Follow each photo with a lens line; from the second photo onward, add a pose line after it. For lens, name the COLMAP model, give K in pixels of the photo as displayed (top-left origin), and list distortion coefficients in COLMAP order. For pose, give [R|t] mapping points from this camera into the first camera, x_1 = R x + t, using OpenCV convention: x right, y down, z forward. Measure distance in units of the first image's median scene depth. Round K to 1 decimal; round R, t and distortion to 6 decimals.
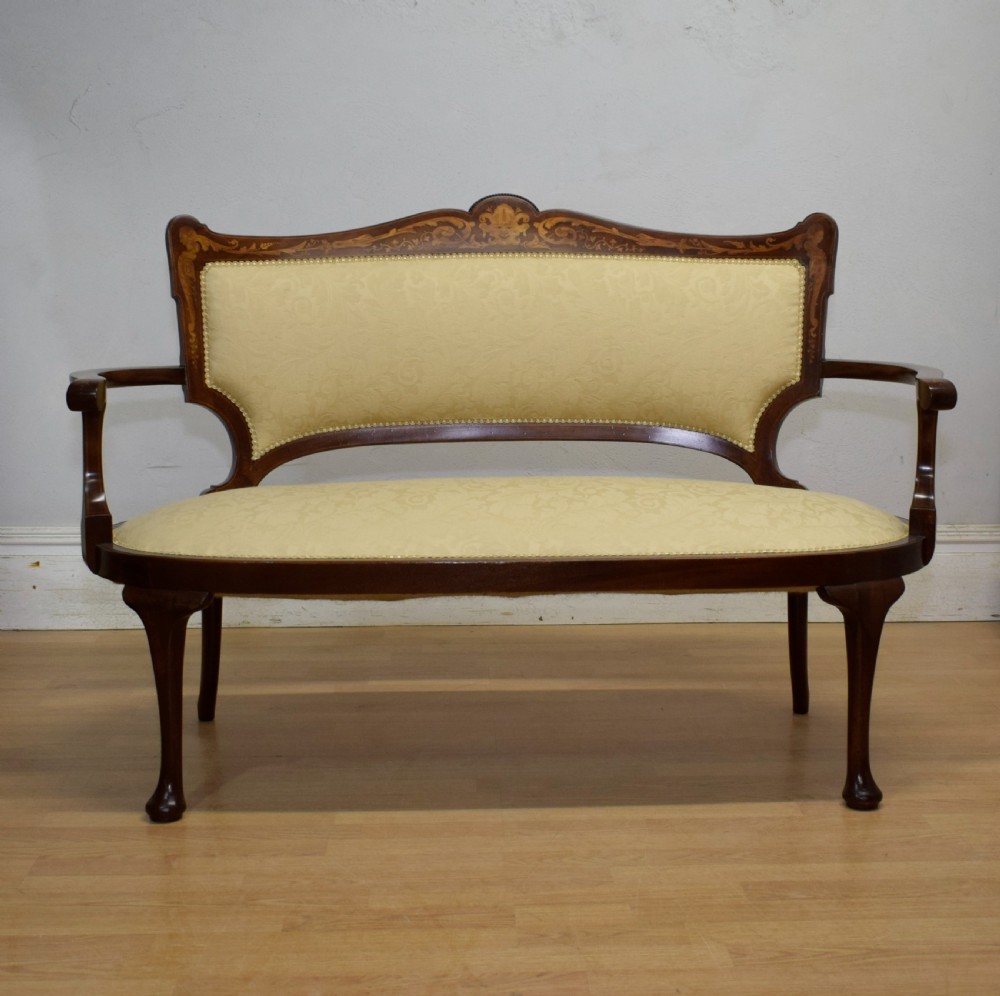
lens RADIAL K [[1731.2, 0, 501.5], [0, 1731.2, 479.4], [0, 0, 1]] dist [0.004012, 0.029022]
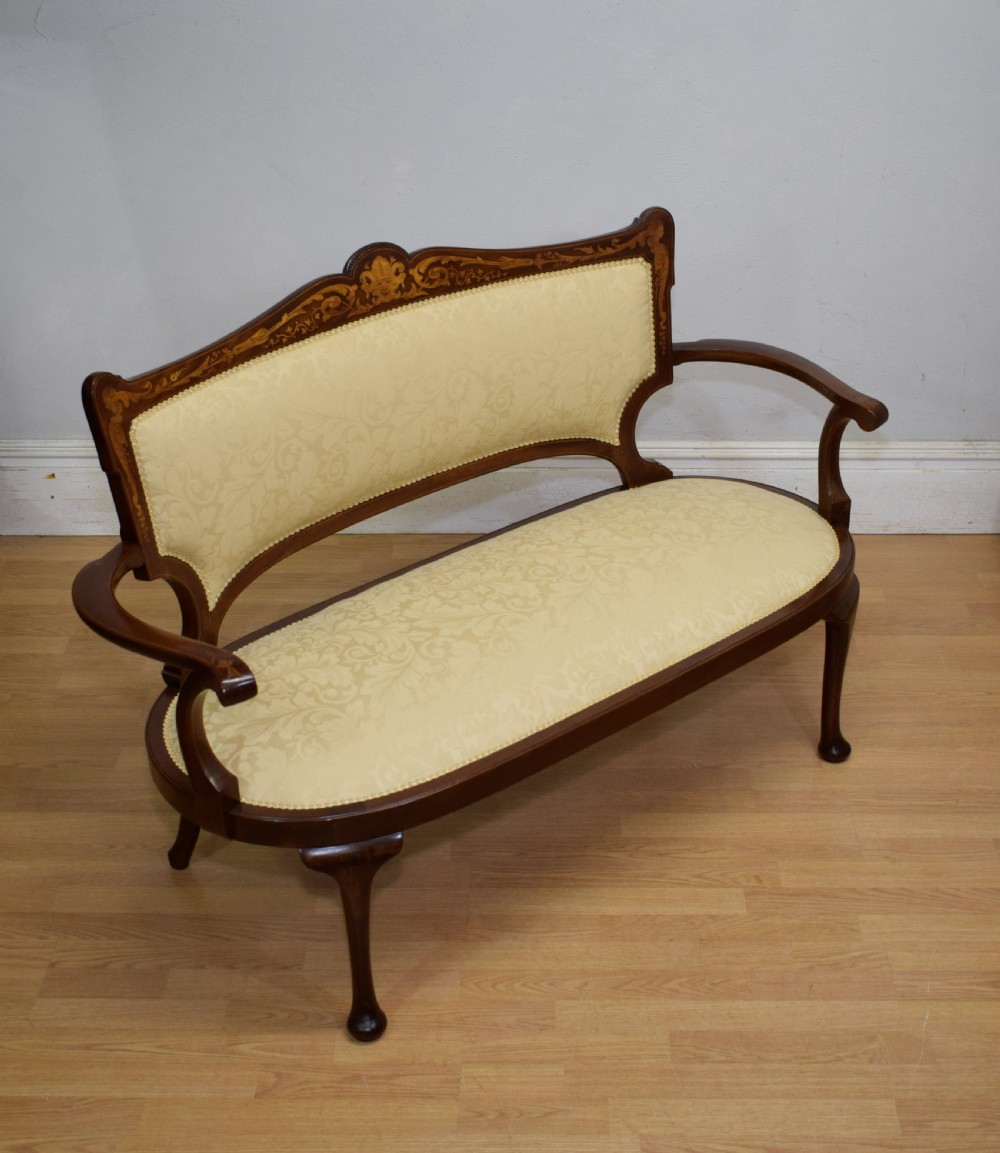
lens RADIAL K [[1729.8, 0, 528.9], [0, 1729.8, 605.1], [0, 0, 1]] dist [-0.022713, -0.016607]
pose [[0.783326, -0.322688, 0.531294, -0.486685], [0.098957, 0.908539, 0.405912, -0.359628], [-0.613684, -0.265387, 0.743614, 0.230834]]
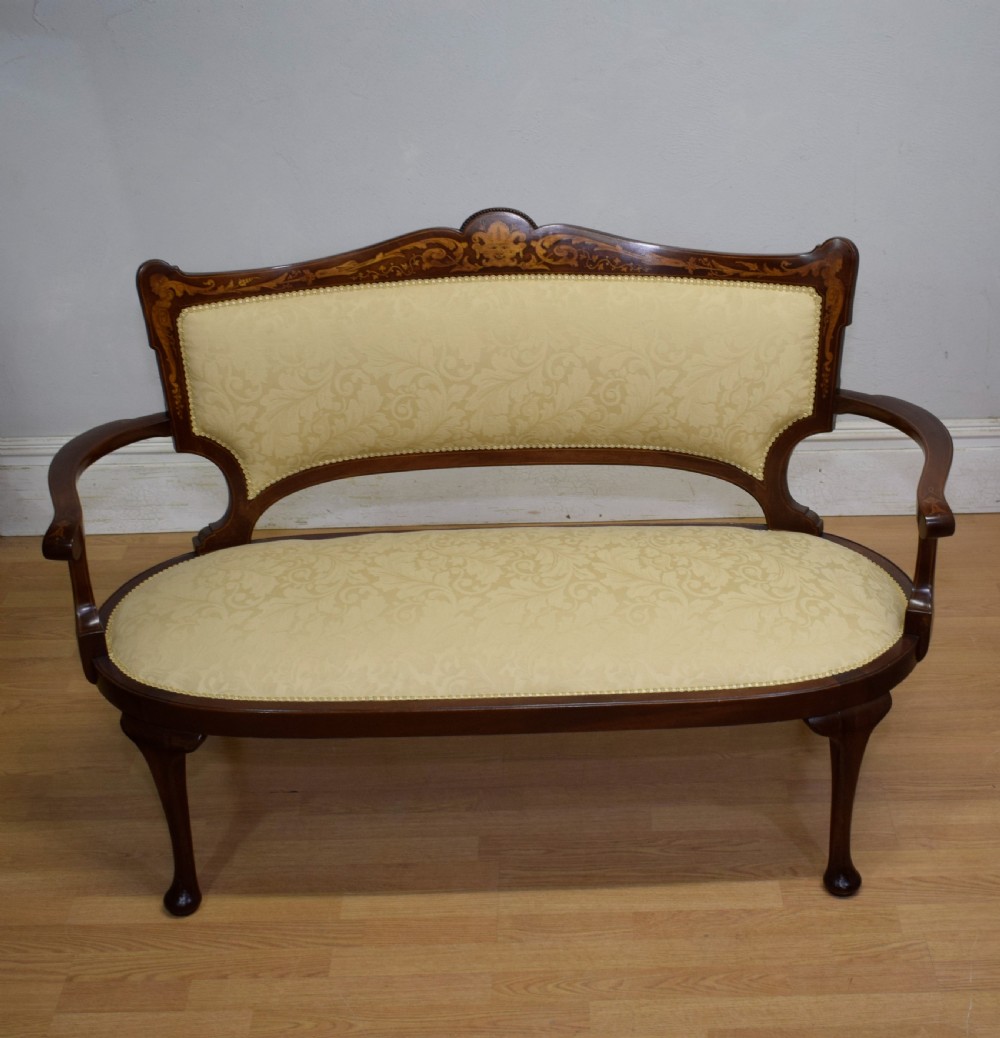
lens RADIAL K [[1805.2, 0, 542.3], [0, 1805.2, 538.5], [0, 0, 1]] dist [0.009572, -0.057651]
pose [[0.999066, -0.008608, -0.042355, 0.065266], [0.023194, 0.933689, 0.357334, -0.350293], [0.036471, -0.357982, 0.933016, 0.043287]]
